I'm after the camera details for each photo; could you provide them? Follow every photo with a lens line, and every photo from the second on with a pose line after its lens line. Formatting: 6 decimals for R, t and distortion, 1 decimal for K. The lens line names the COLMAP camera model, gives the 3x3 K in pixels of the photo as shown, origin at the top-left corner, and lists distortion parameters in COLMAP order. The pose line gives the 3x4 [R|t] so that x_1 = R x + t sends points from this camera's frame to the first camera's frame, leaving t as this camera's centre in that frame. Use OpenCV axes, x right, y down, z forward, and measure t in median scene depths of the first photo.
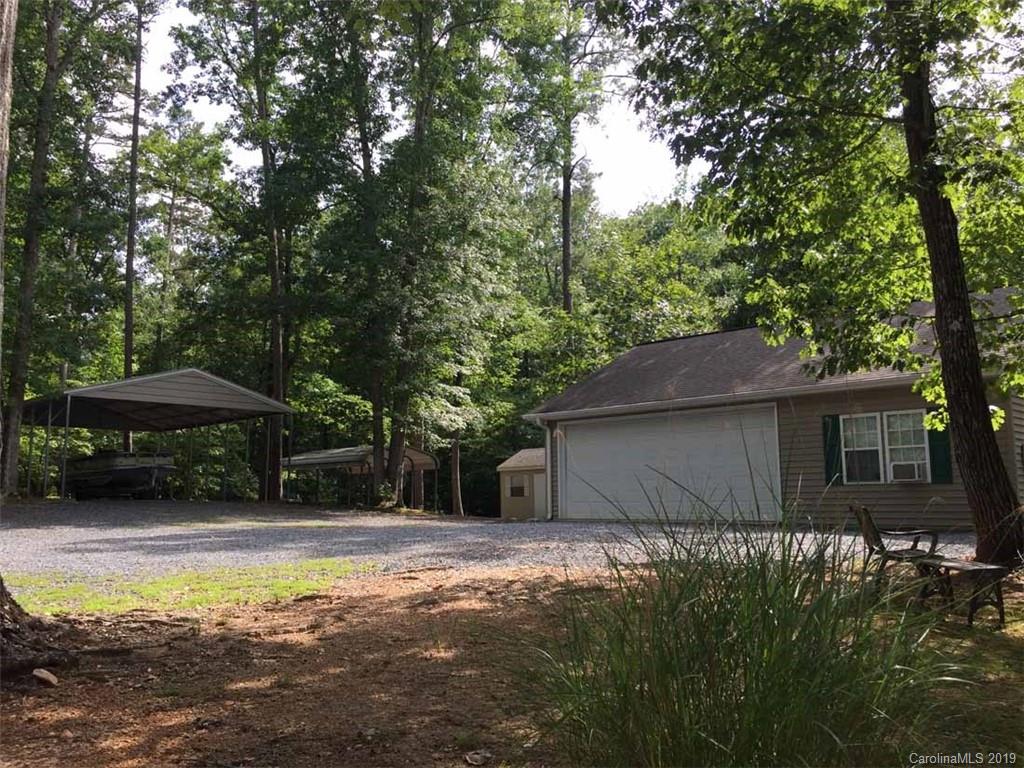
lens RADIAL K [[878.2, 0, 511.6], [0, 878.2, 382.3], [0, 0, 1]] dist [0.011009, -0.003141]
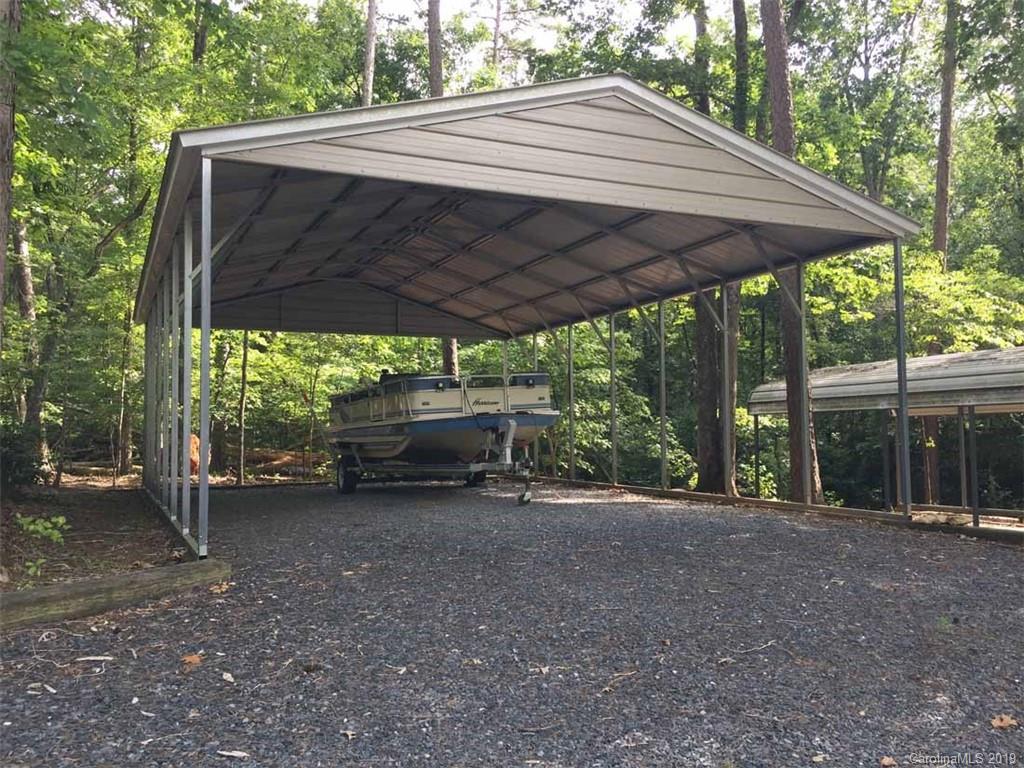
lens RADIAL K [[878.2, 0, 511.6], [0, 878.2, 384.7], [0, 0, 1]] dist [0.011009, -0.003141]
pose [[0.937191, -0.025312, -0.347896, -0.227428], [0.053917, 0.995889, 0.072789, 0.047012], [0.344623, -0.086975, 0.934703, 0.540477]]
